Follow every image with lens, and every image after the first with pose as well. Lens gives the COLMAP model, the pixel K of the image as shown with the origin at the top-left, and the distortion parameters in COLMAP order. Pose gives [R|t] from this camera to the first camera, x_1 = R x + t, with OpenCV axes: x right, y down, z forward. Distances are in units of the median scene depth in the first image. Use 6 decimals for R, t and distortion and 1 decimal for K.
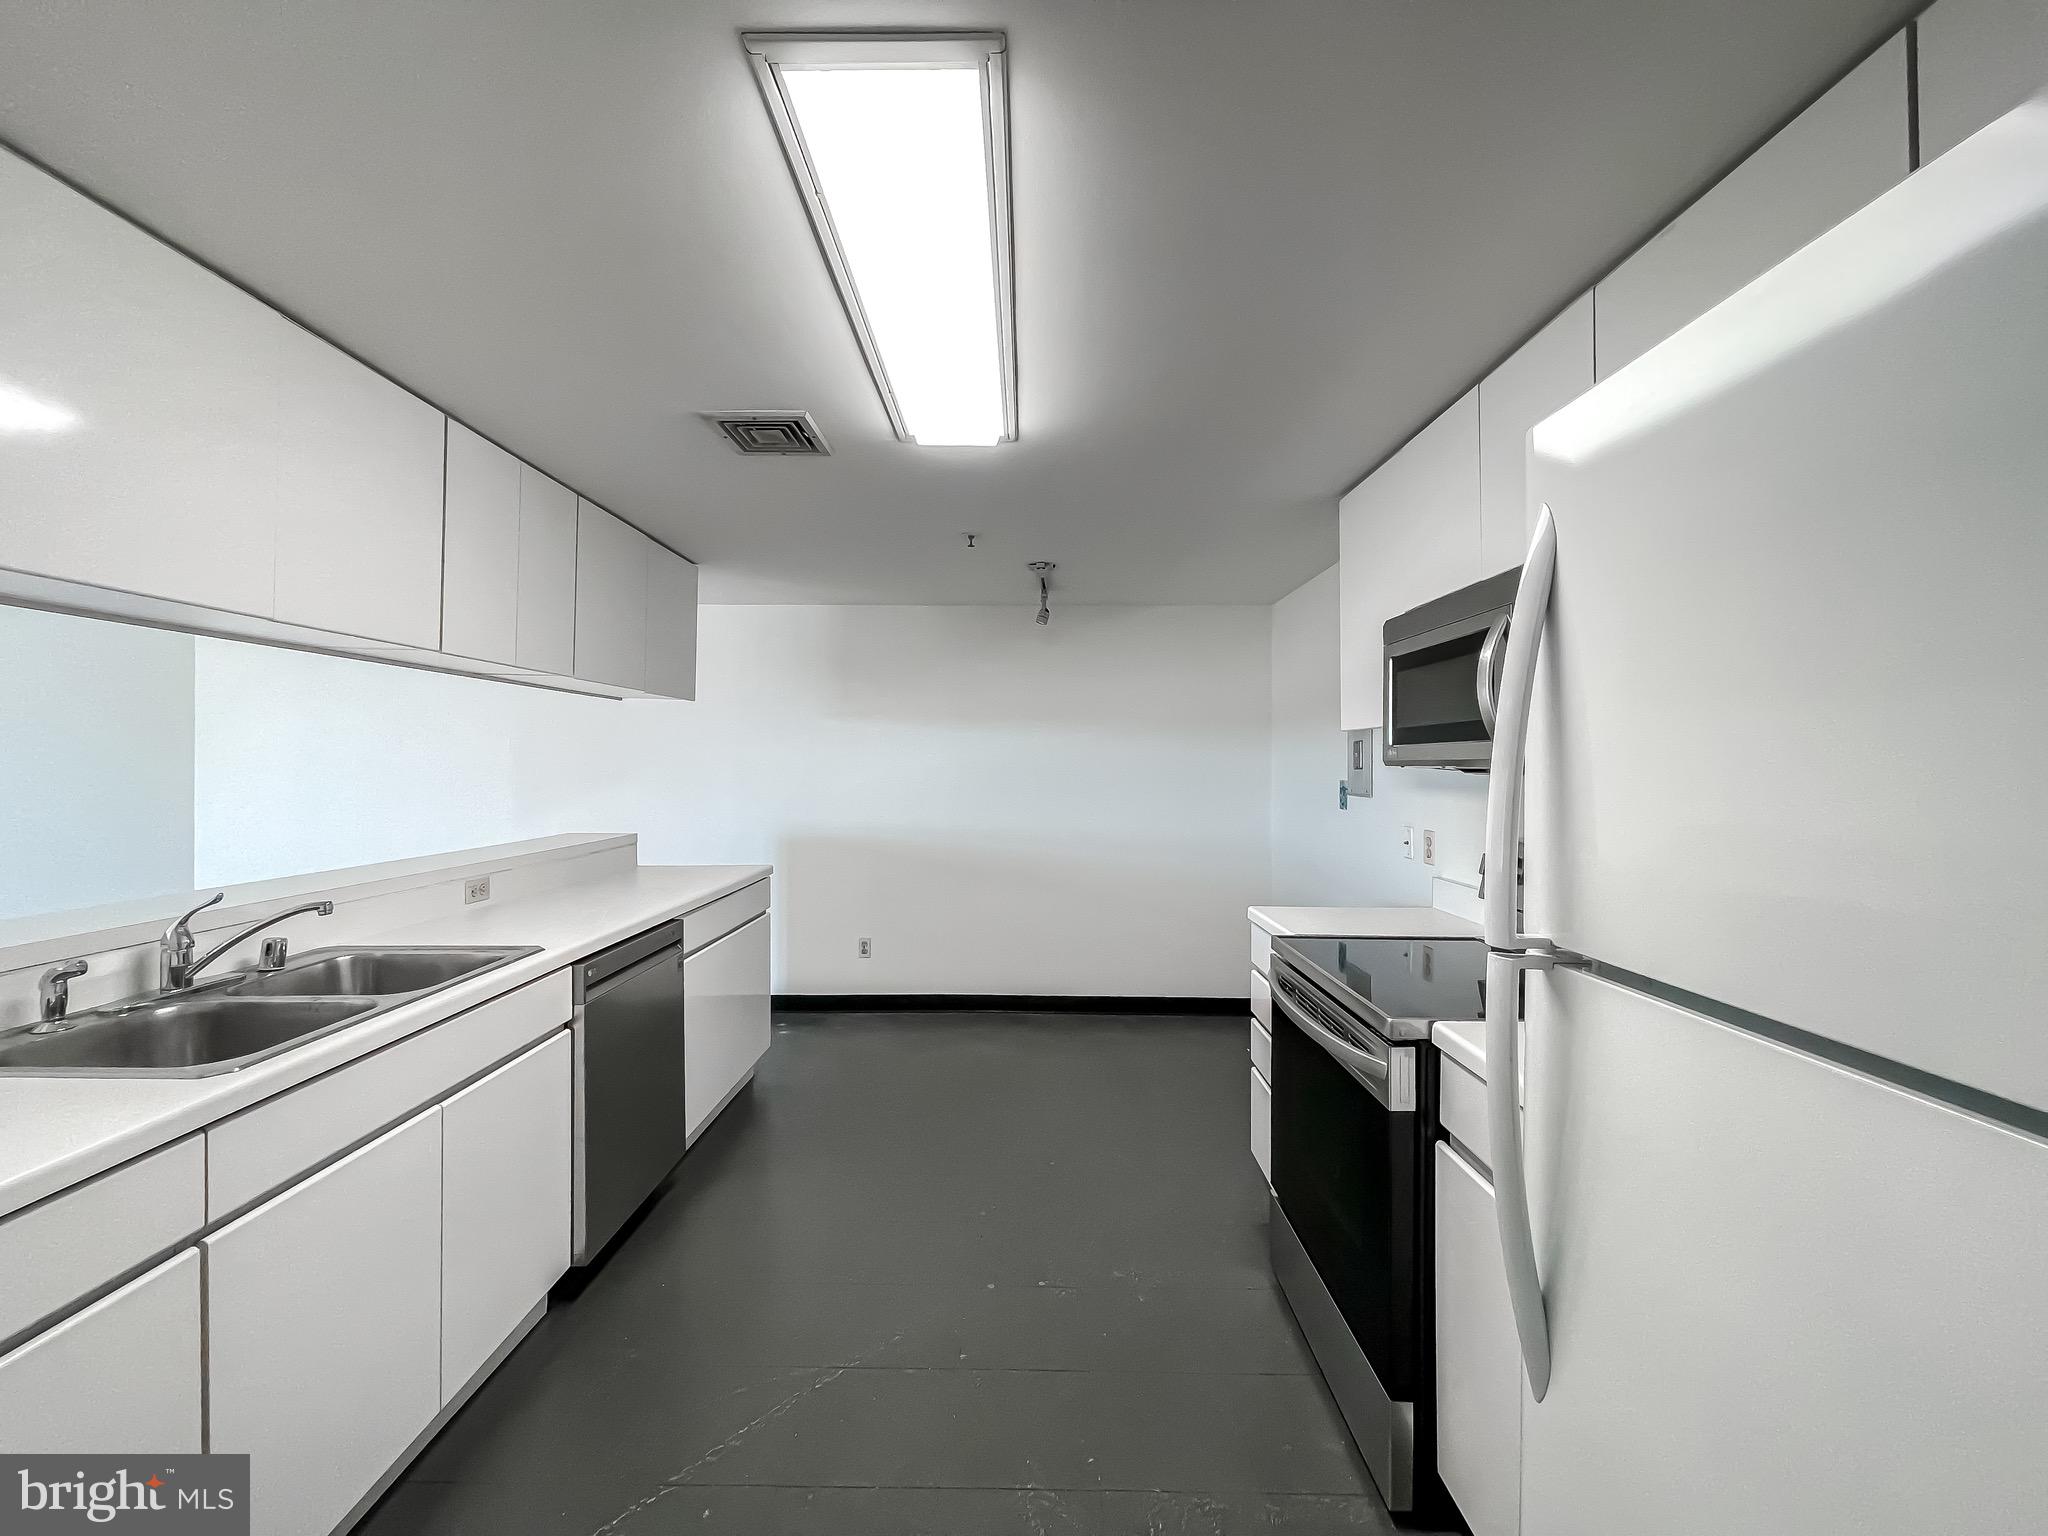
lens RADIAL K [[826.7, 0, 1019.8], [0, 826.7, 762.9], [0, 0, 1]] dist [-0.000365, -0.000537]
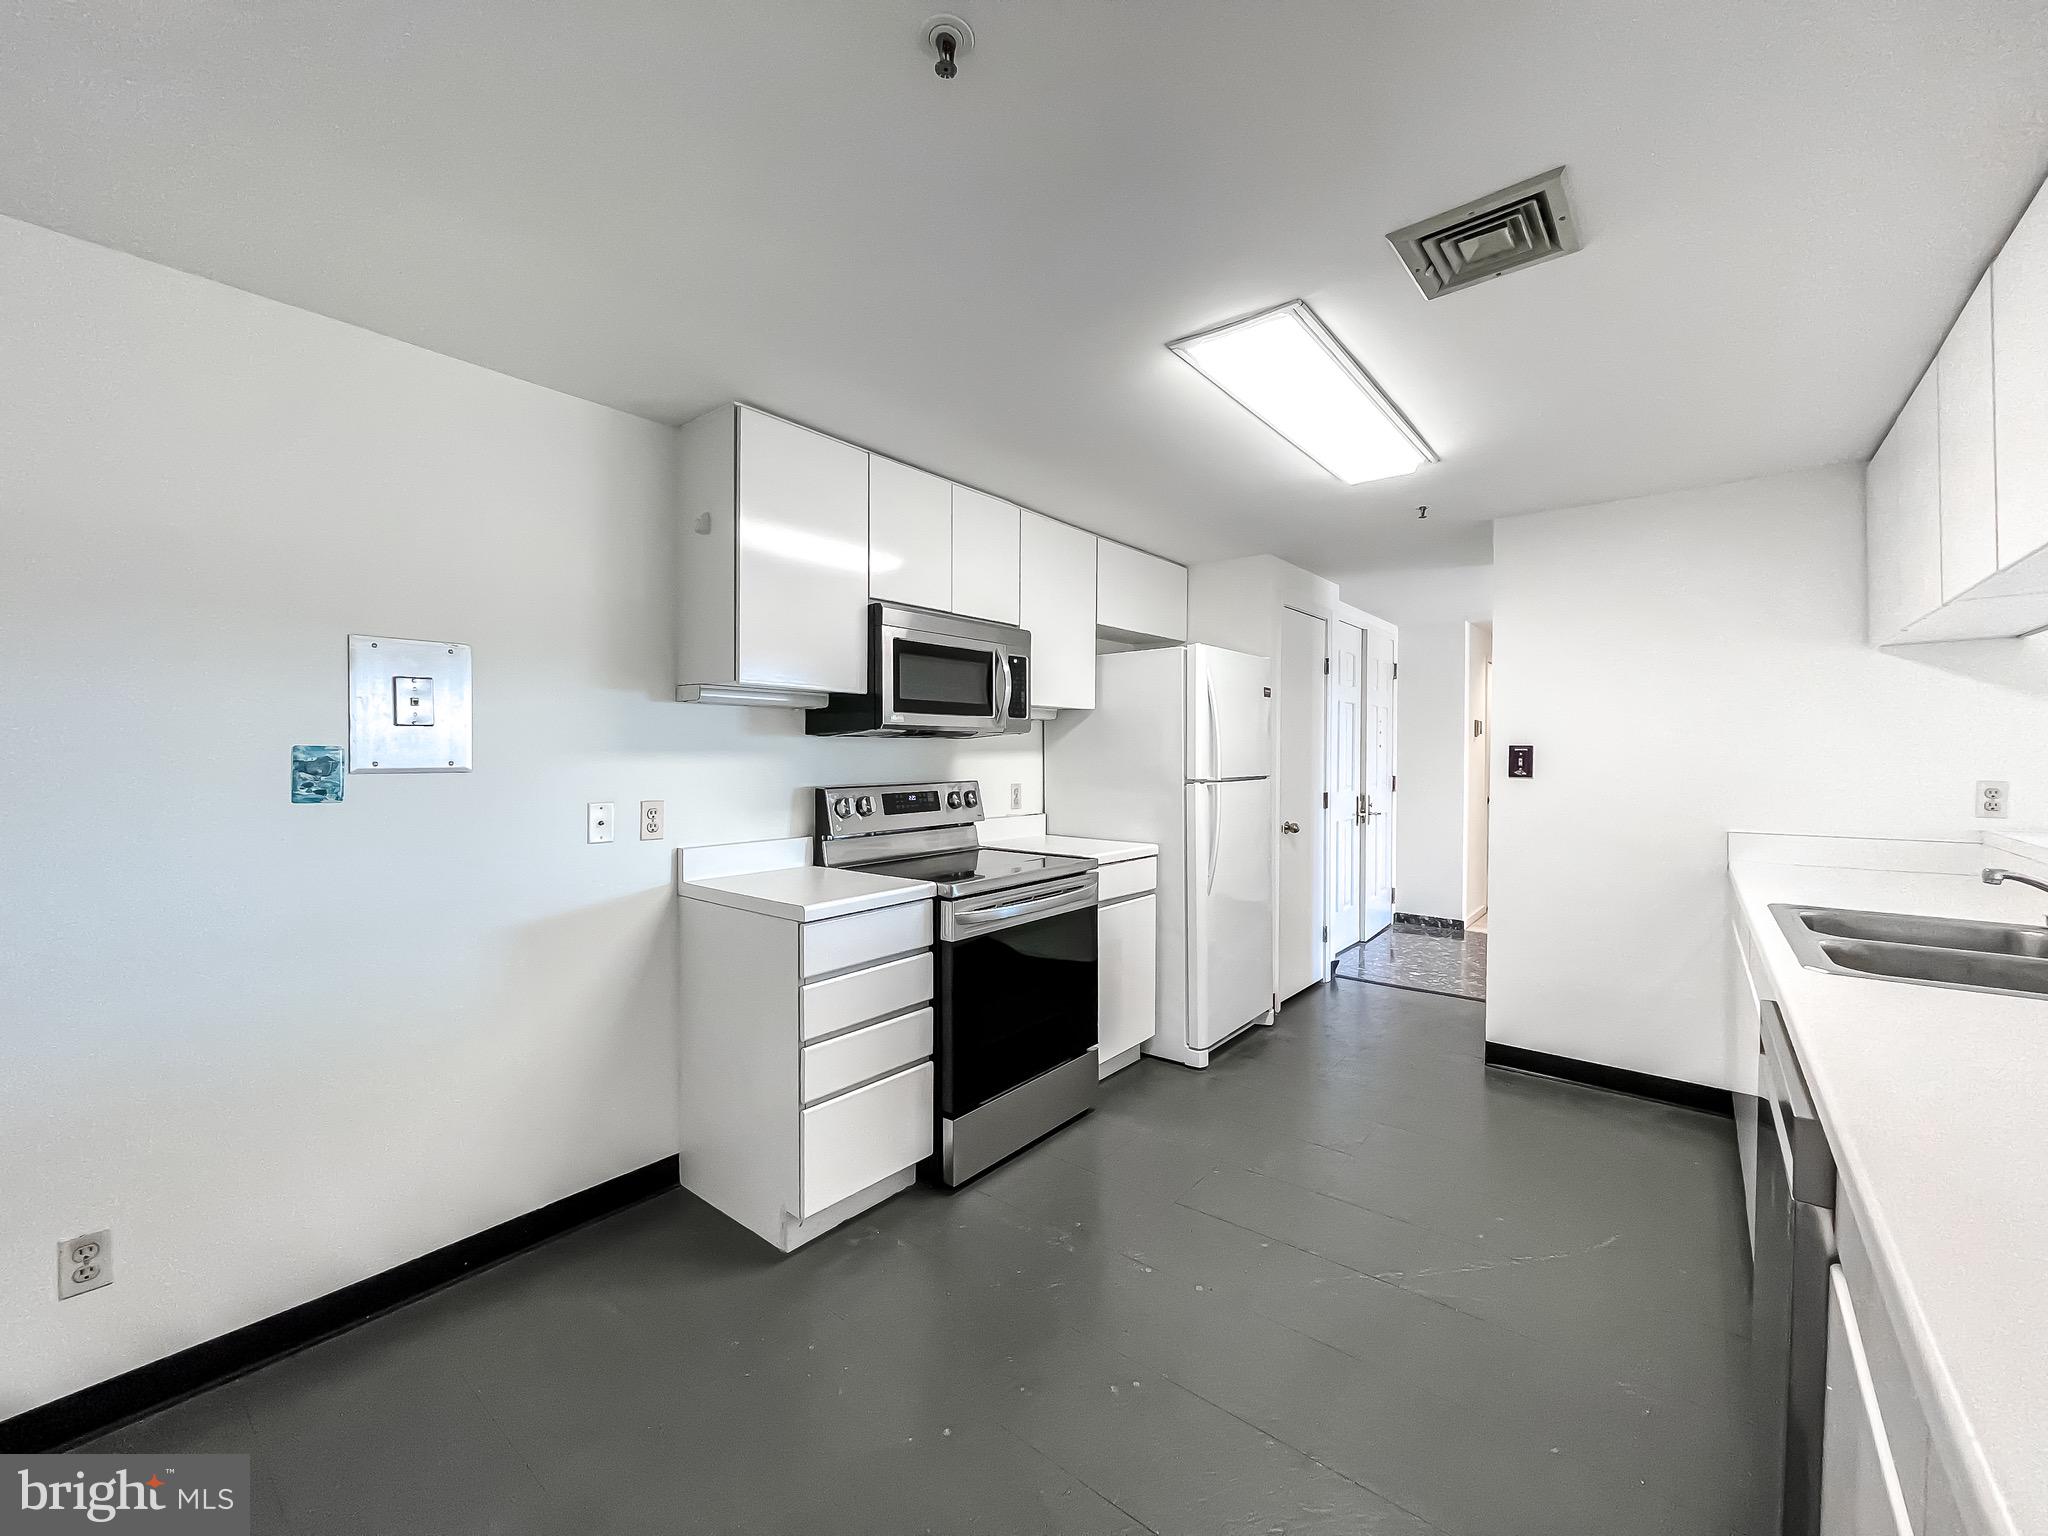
lens RADIAL K [[826.7, 0, 1019.8], [0, 826.7, 762.9], [0, 0, 1]] dist [-0.000365, -0.000537]
pose [[-0.779264, -0.011885, 0.626583, -0.355940], [-0.005819, 0.999914, 0.011729, 0.030173], [-0.626669, 0.005494, -0.779266, 1.456024]]
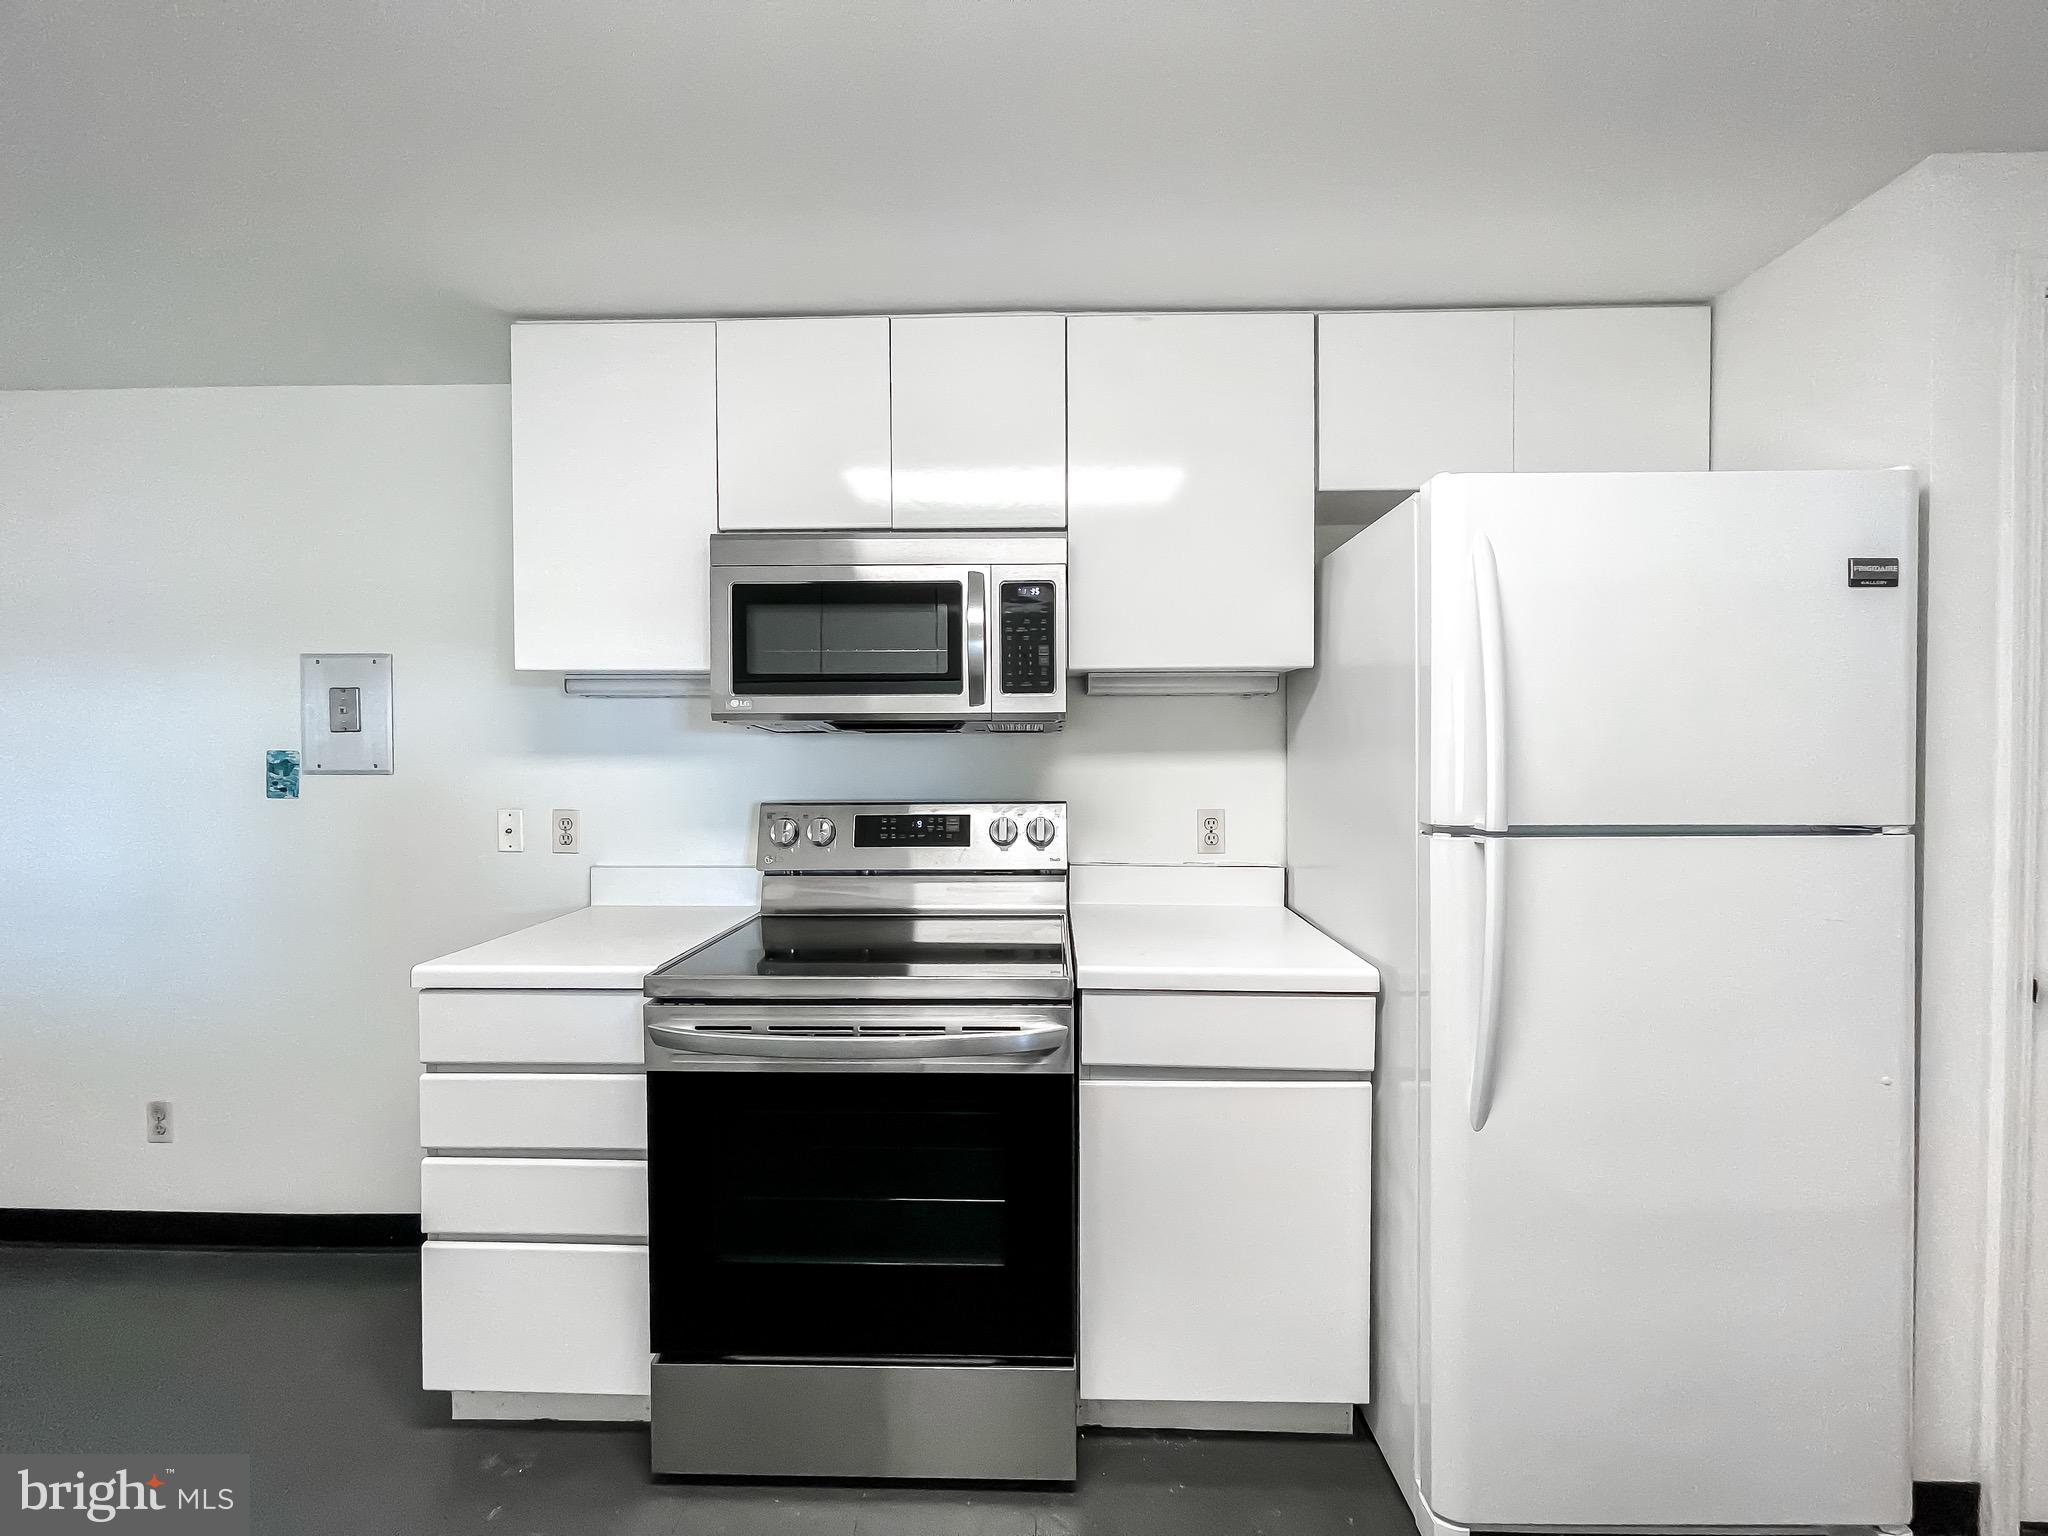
lens RADIAL K [[826.7, 0, 1019.8], [0, 826.7, 762.9], [0, 0, 1]] dist [-0.000365, -0.000537]
pose [[0.015675, -0.019576, 0.999685, -0.275806], [-0.001740, 0.999806, 0.019606, 0.022616], [-0.999876, -0.002046, 0.015638, 0.570742]]
